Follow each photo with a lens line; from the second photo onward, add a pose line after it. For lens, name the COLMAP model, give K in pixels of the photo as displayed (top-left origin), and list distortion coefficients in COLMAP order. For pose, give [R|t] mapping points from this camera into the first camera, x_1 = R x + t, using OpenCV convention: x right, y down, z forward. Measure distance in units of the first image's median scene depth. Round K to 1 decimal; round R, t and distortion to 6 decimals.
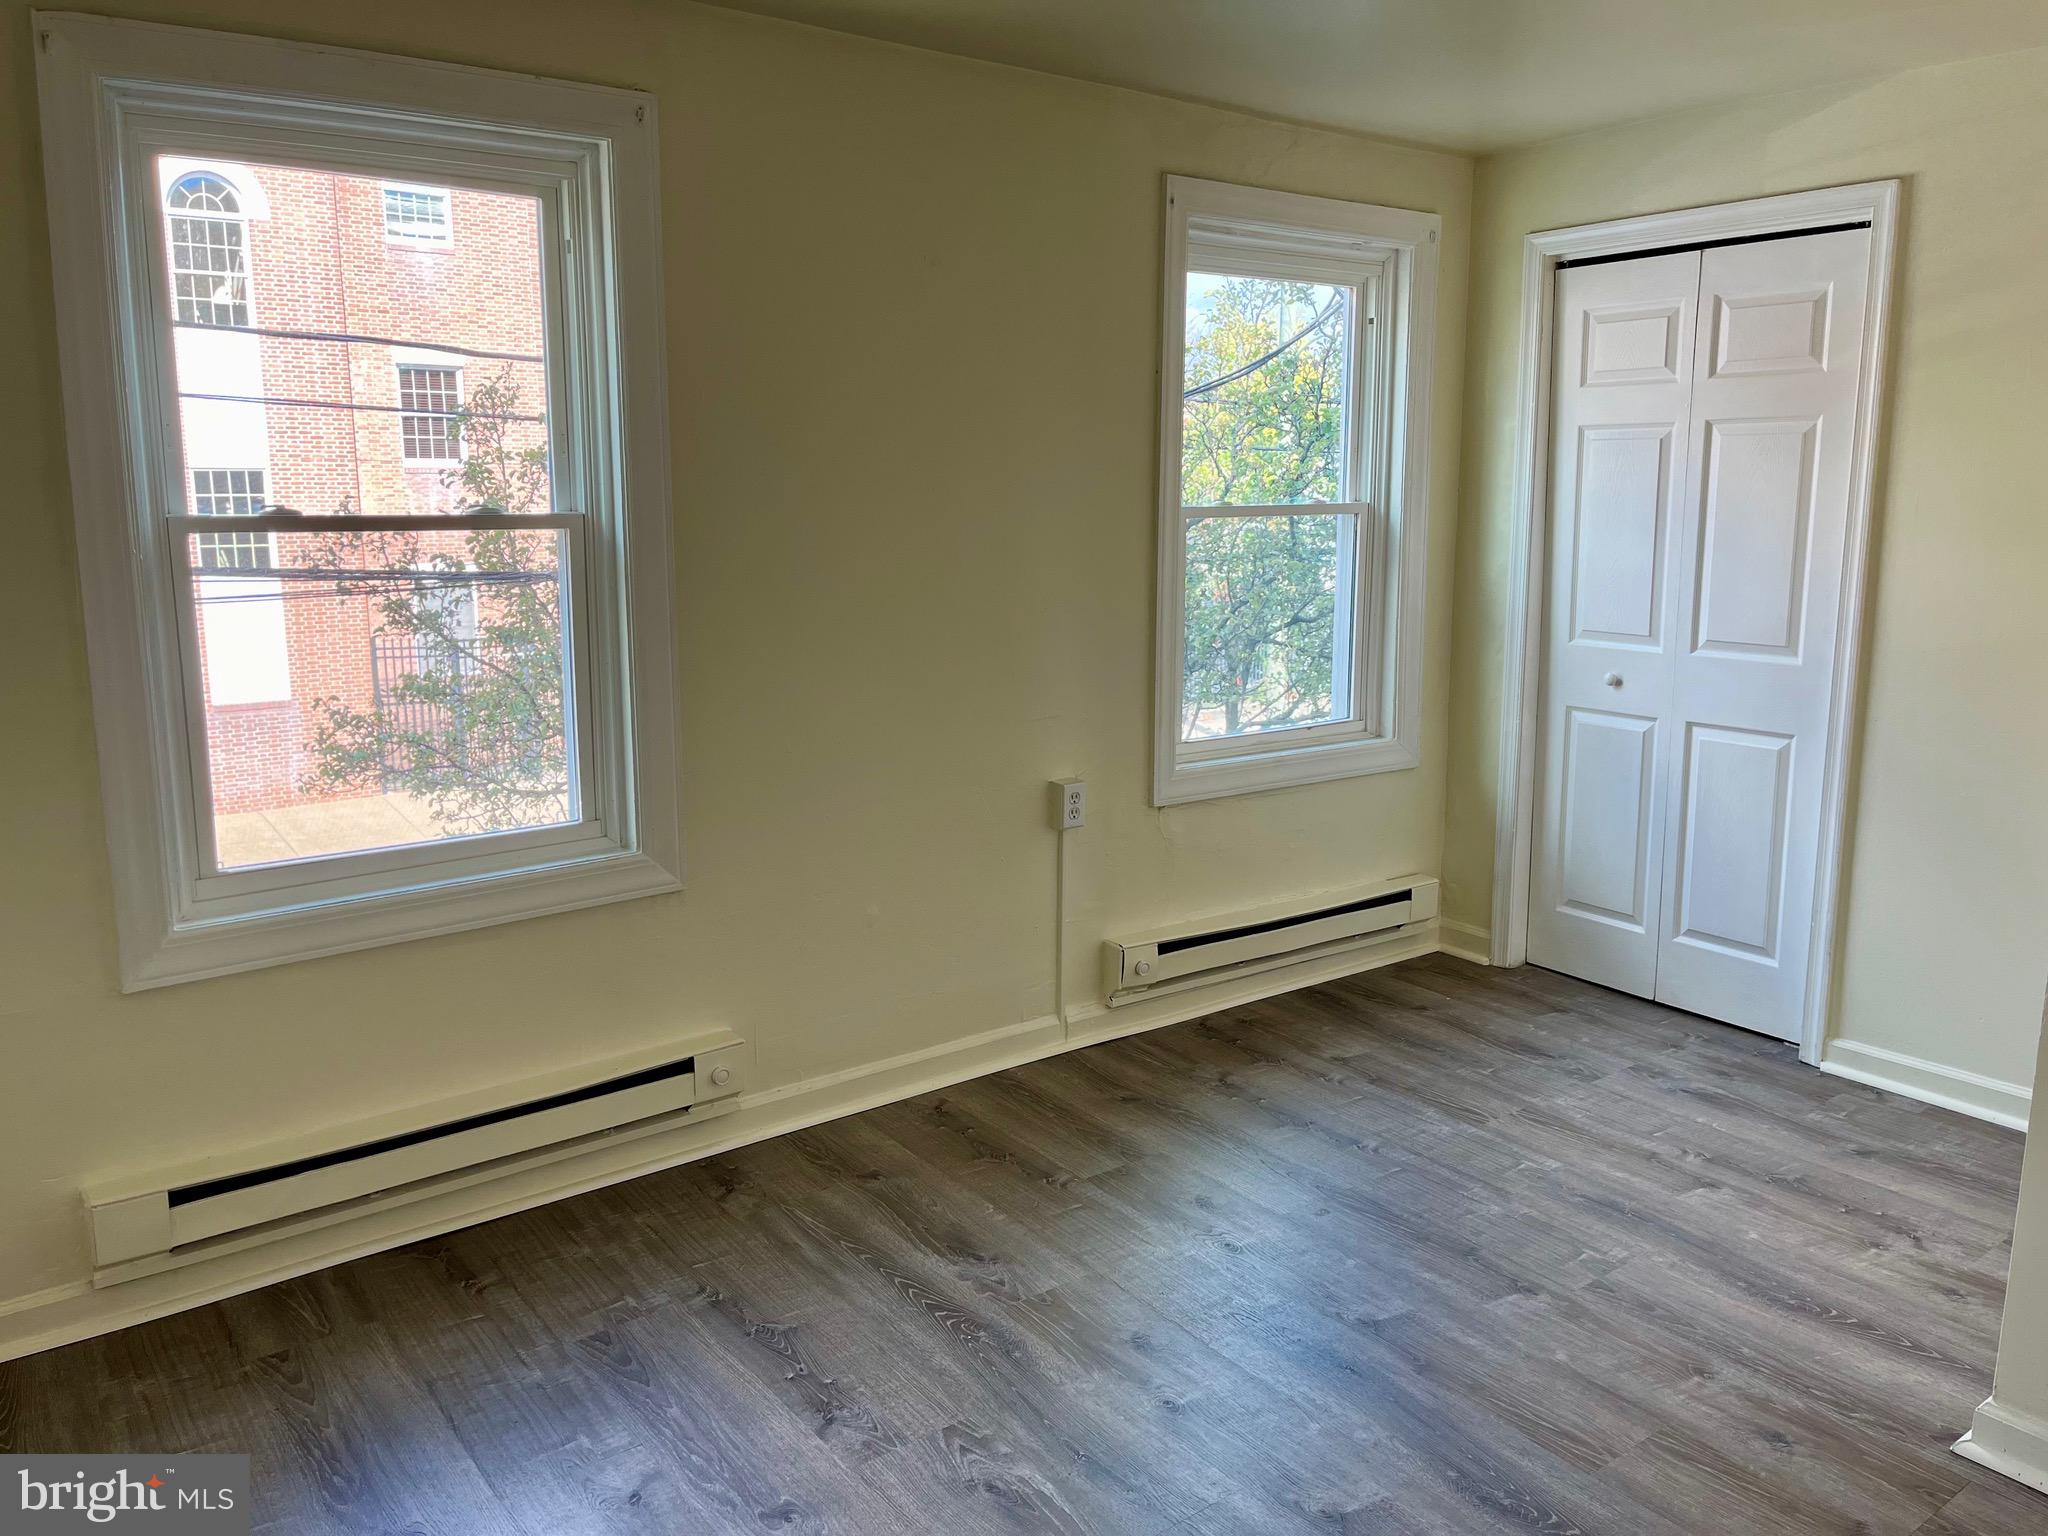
lens RADIAL K [[1593.1, 0, 1029.2], [0, 1593.1, 751.5], [0, 0, 1]] dist [0.062252, -0.100887]
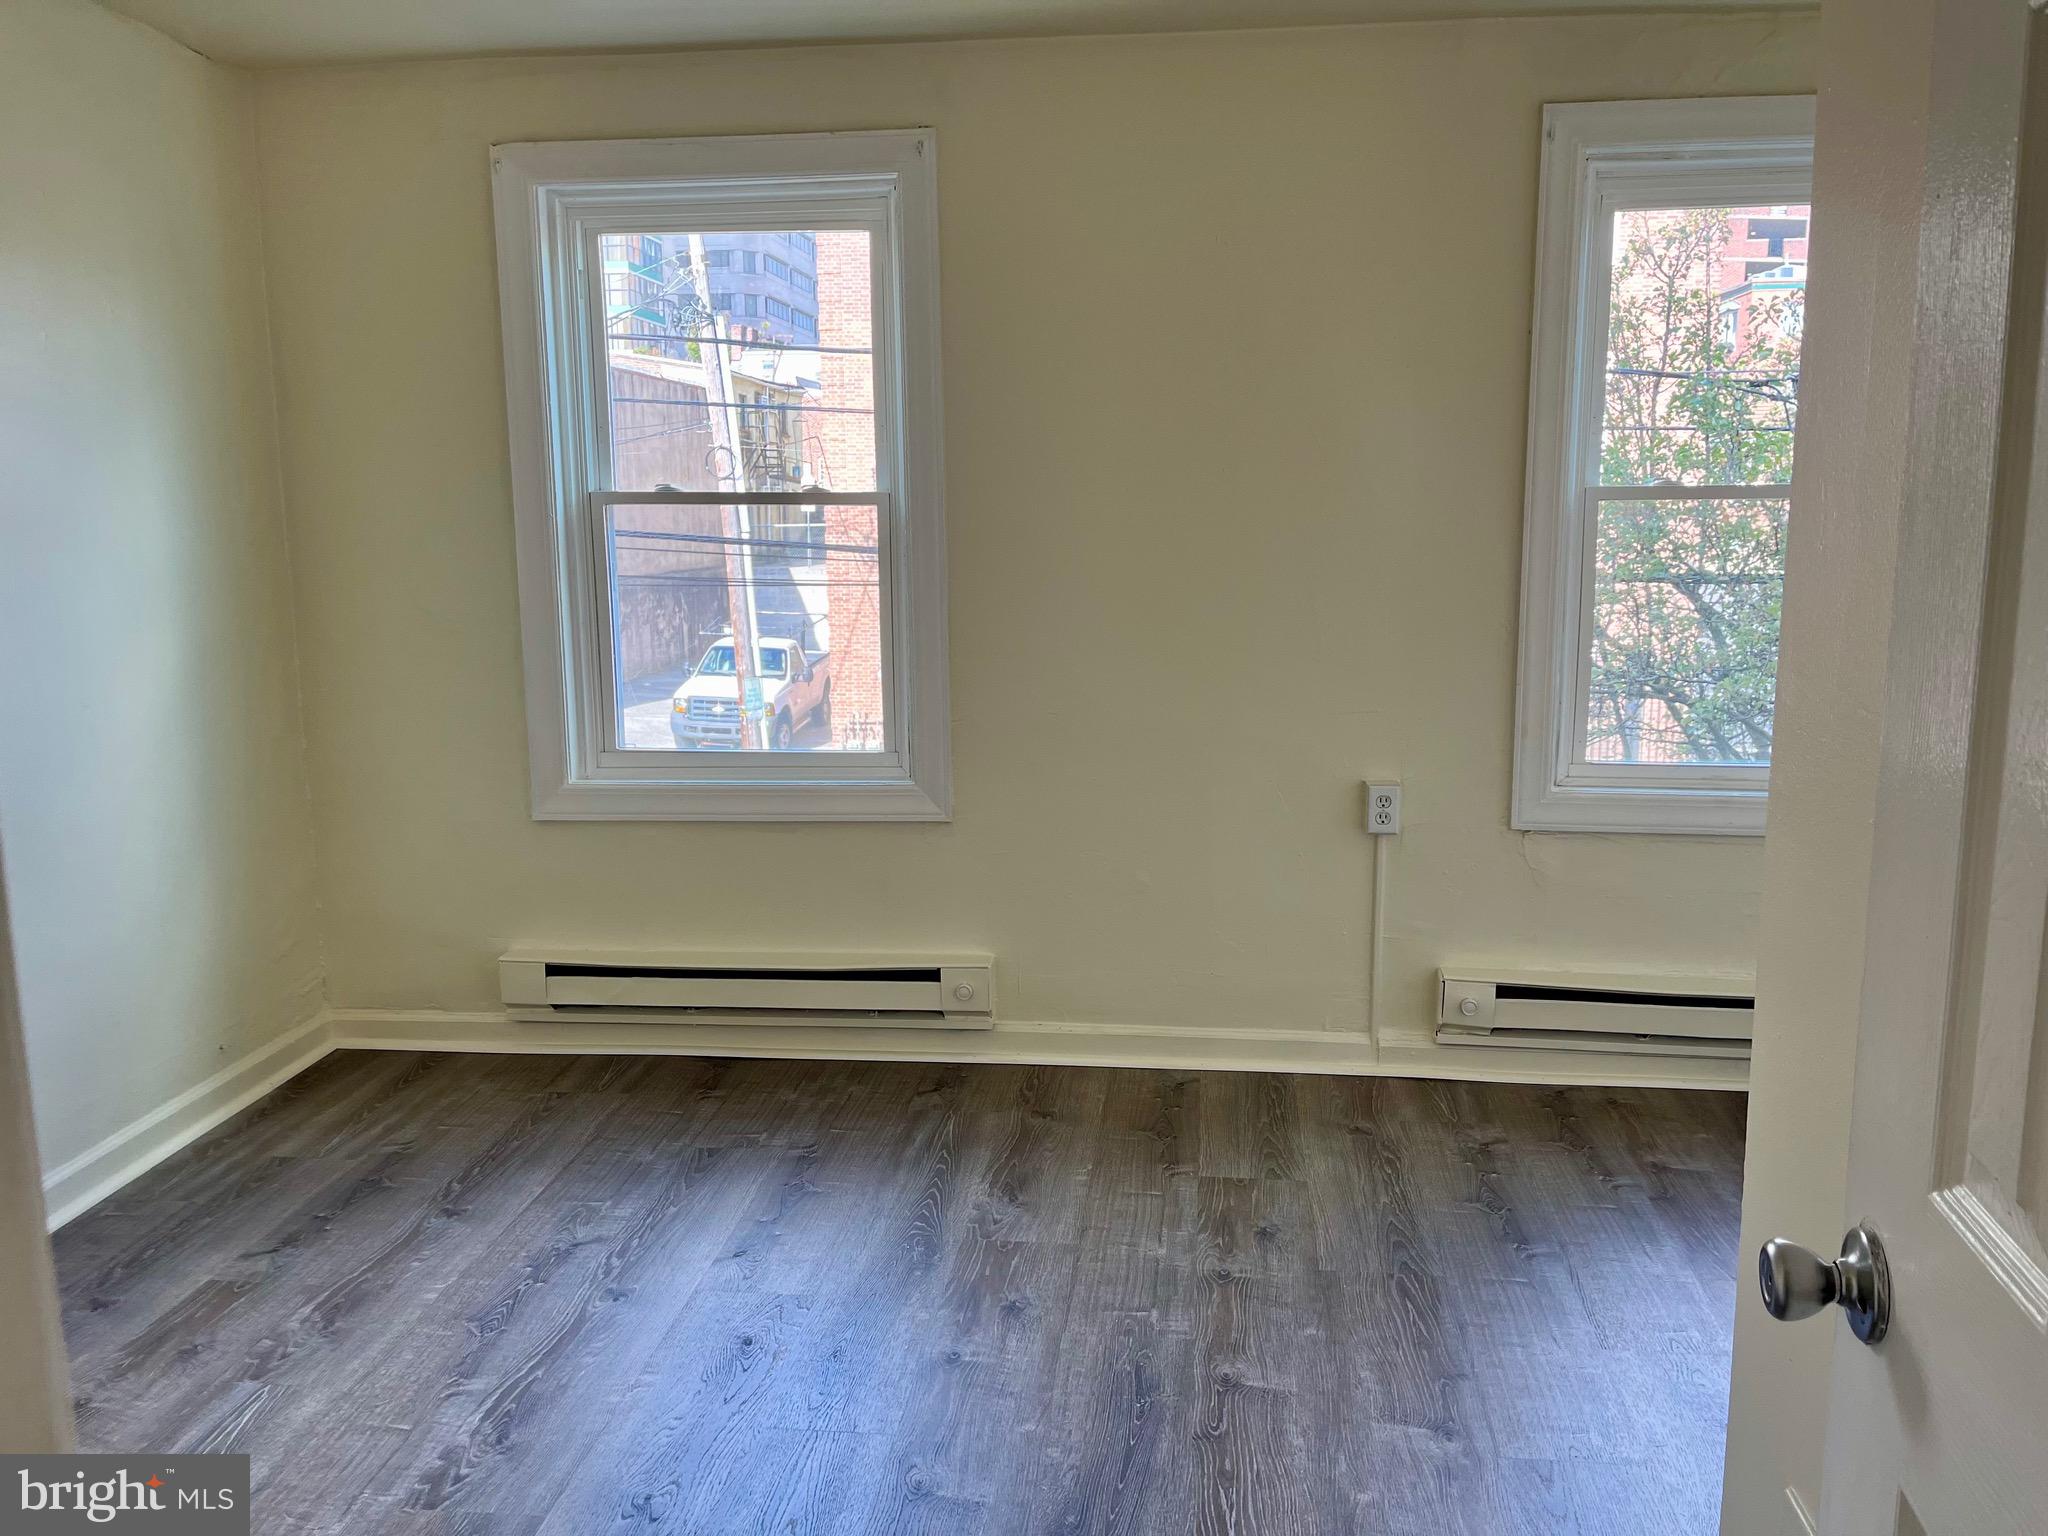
lens RADIAL K [[1570.0, 0, 1028.3], [0, 1570.0, 759.4], [0, 0, 1]] dist [0.052944, -0.065996]
pose [[0.710713, 0.105975, -0.695454, 0.559675], [-0.114669, 0.992818, 0.034104, -0.002787], [0.694074, 0.055509, 0.717761, 0.217915]]
